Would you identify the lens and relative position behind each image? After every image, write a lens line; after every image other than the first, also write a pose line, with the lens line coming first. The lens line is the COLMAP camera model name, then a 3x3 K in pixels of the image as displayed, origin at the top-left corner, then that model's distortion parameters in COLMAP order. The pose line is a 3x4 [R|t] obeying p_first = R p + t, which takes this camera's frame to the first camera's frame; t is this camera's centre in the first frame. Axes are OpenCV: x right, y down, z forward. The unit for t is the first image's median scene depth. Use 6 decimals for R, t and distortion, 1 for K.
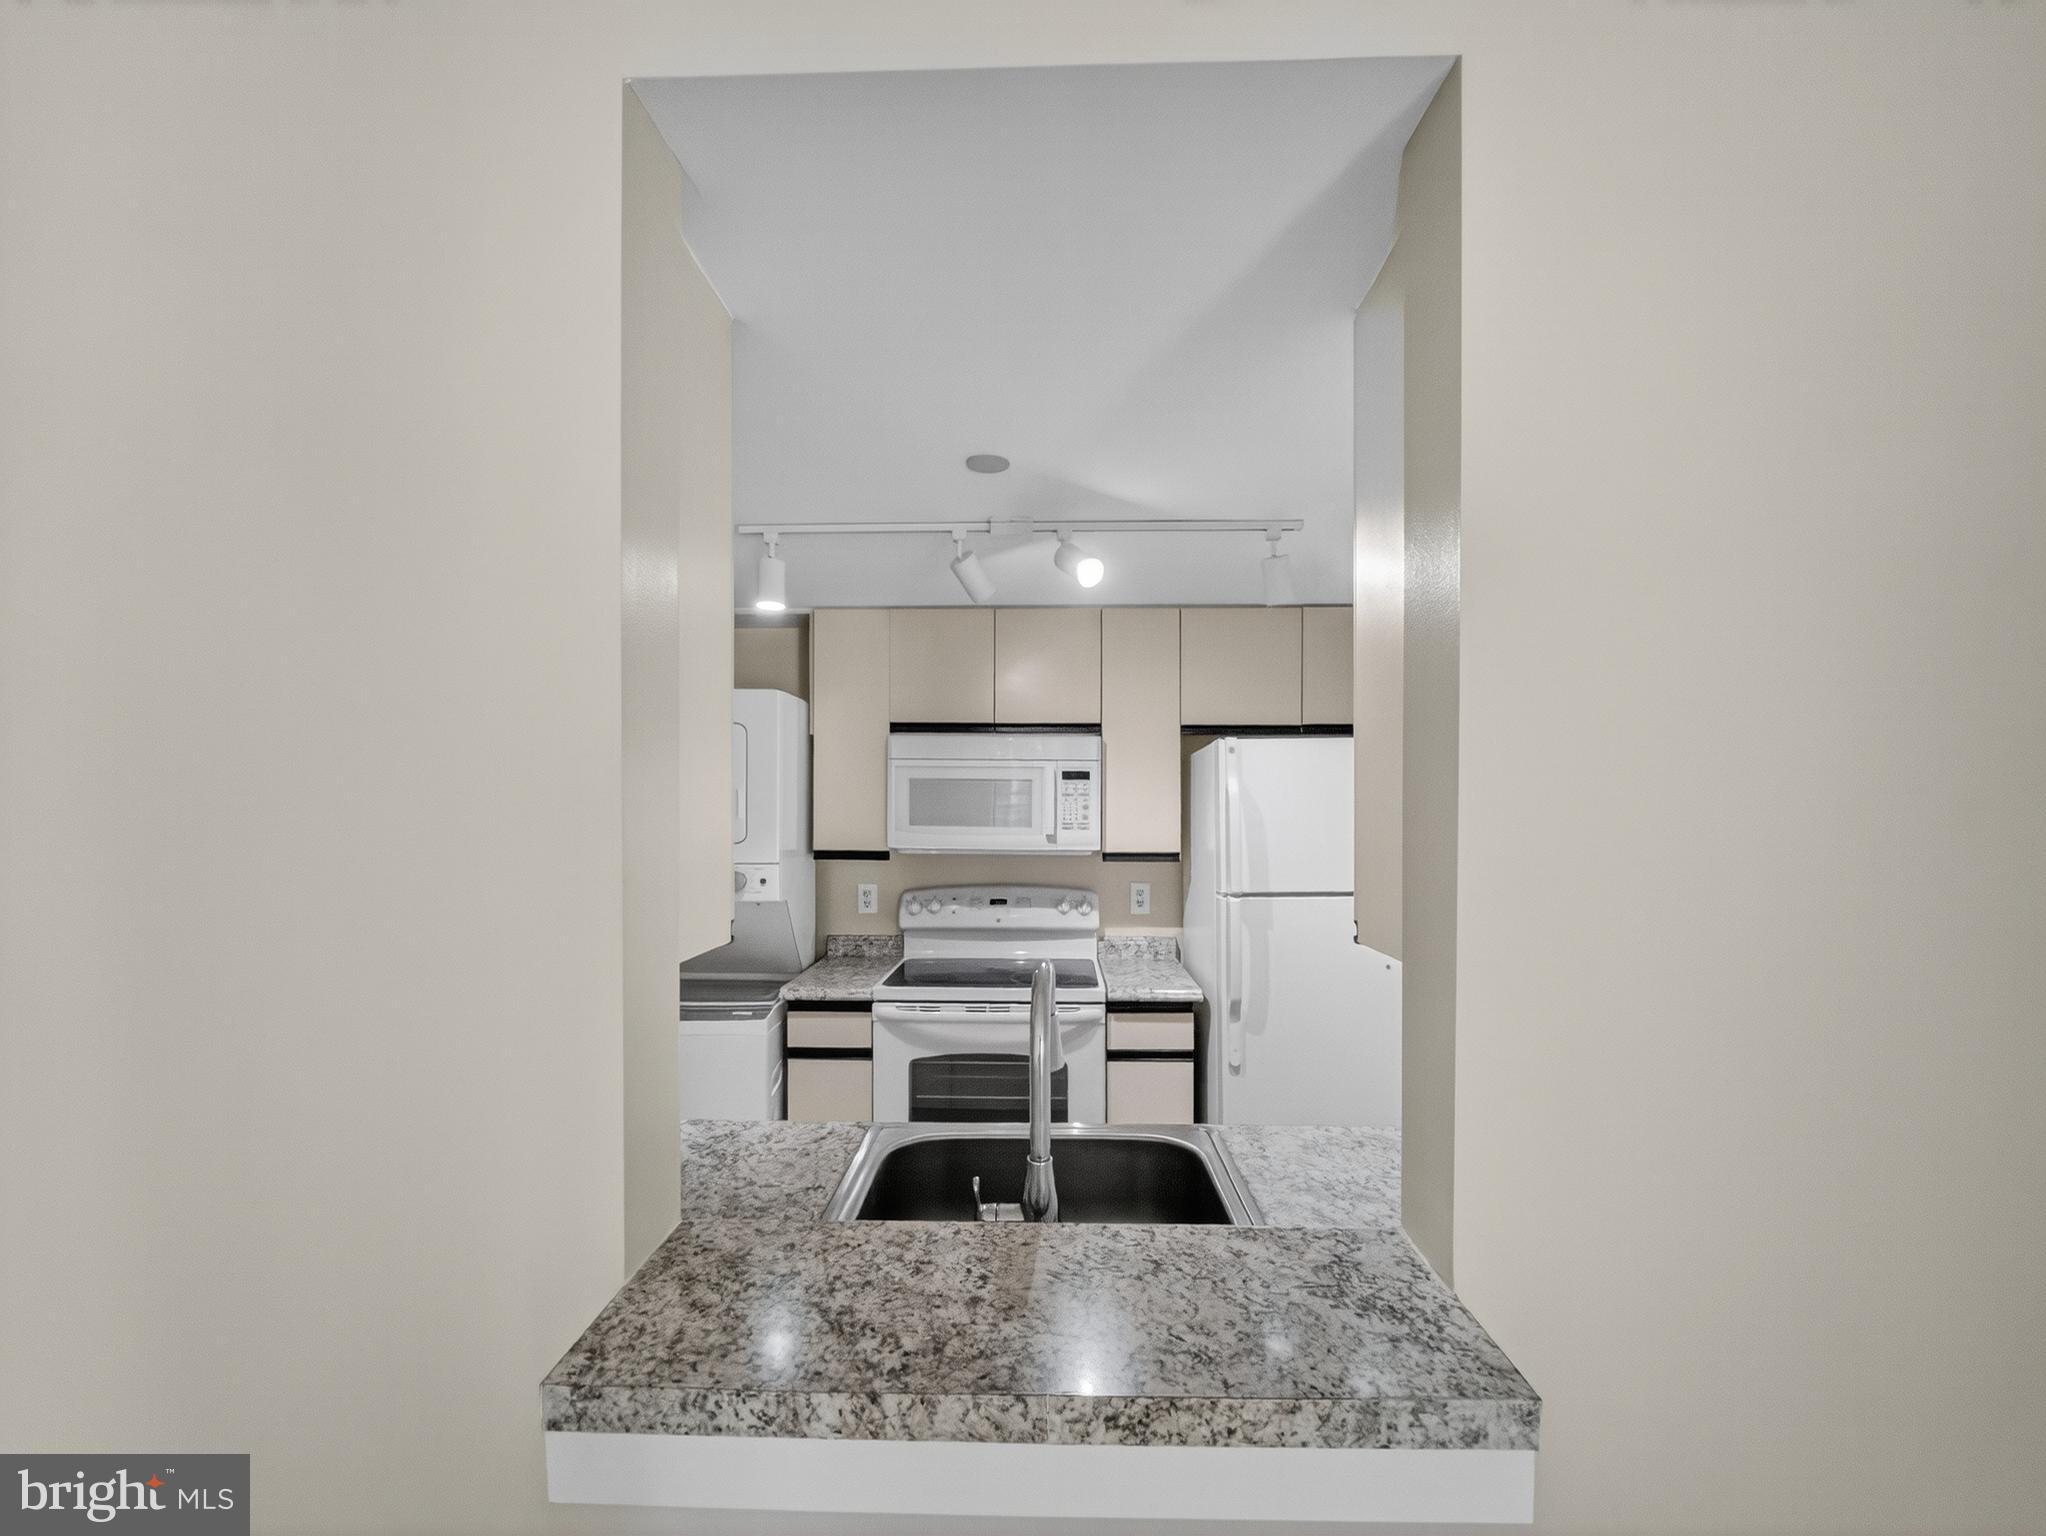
lens RADIAL K [[831.4, 0, 1012.1], [0, 831.4, 820.3], [0, 0, 1]] dist [-0.006078, -0.007764]
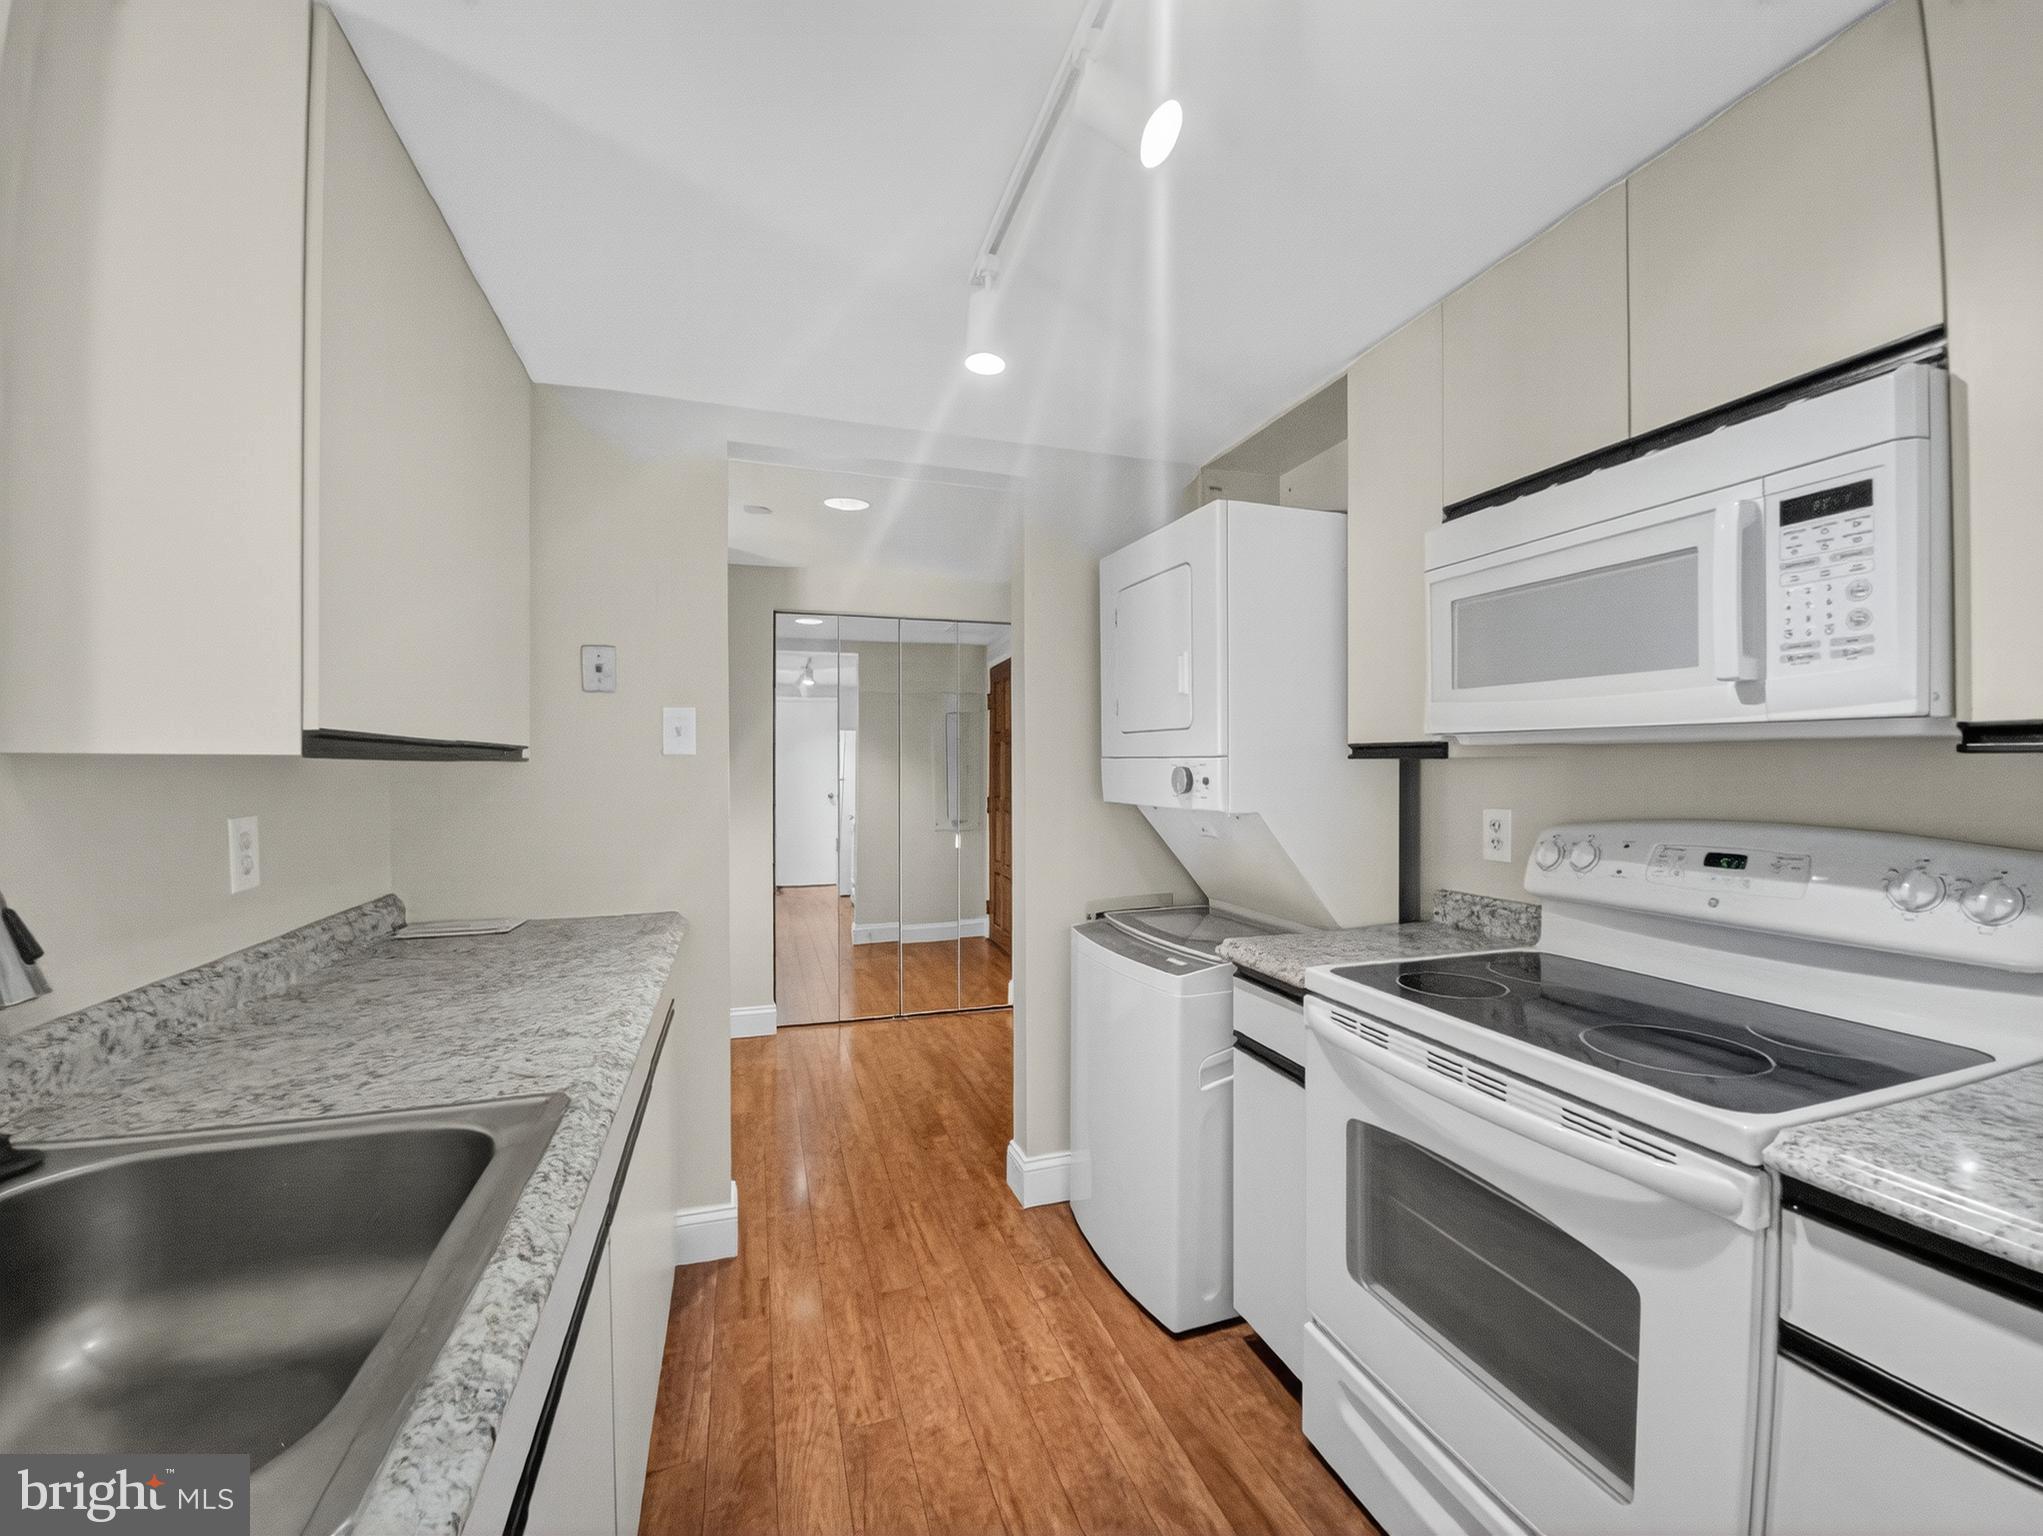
lens RADIAL K [[830.2, 0, 1039.3], [0, 830.2, 775.9], [0, 0, 1]] dist [-0.006078, -0.007764]
pose [[0.365320, 0.009068, -0.930838, 0.273587], [-0.013261, 0.999902, 0.004537, 0.062360], [0.930788, 0.010687, 0.365404, 0.561740]]
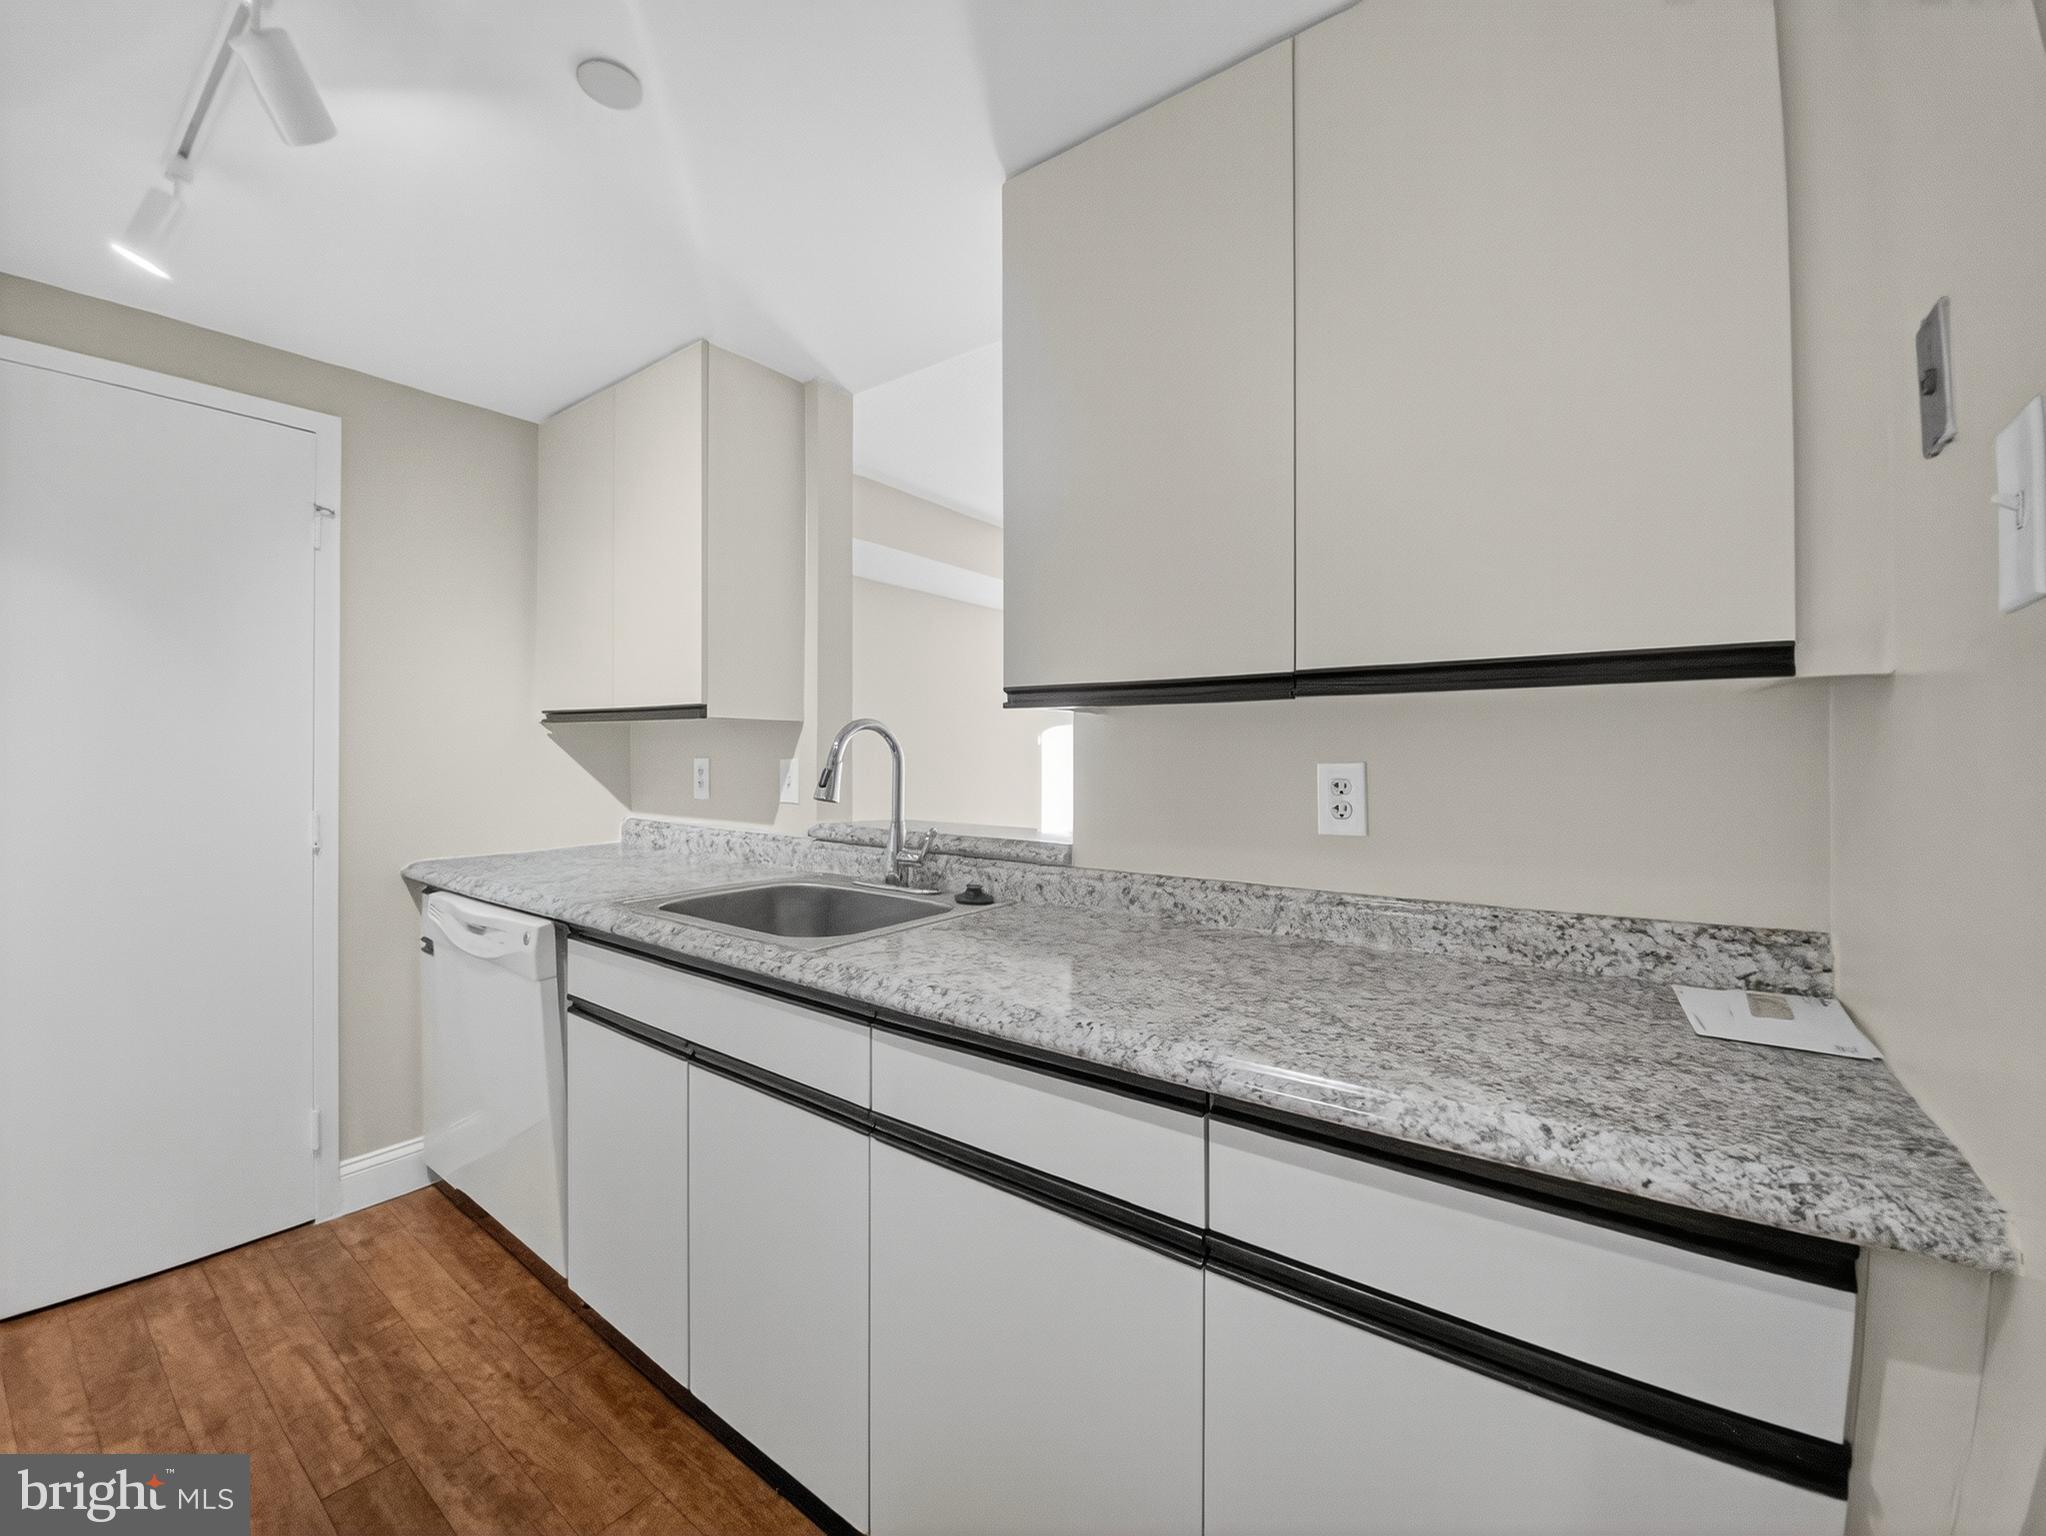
lens RADIAL K [[831.4, 0, 1036.9], [0, 831.4, 746.8], [0, 0, 1]] dist [-0.006078, -0.007764]
pose [[-0.829323, 0.002867, 0.558763, -0.422424], [0.007086, 0.999960, 0.005386, 0.079908], [-0.558725, 0.008426, -0.829310, 0.801052]]
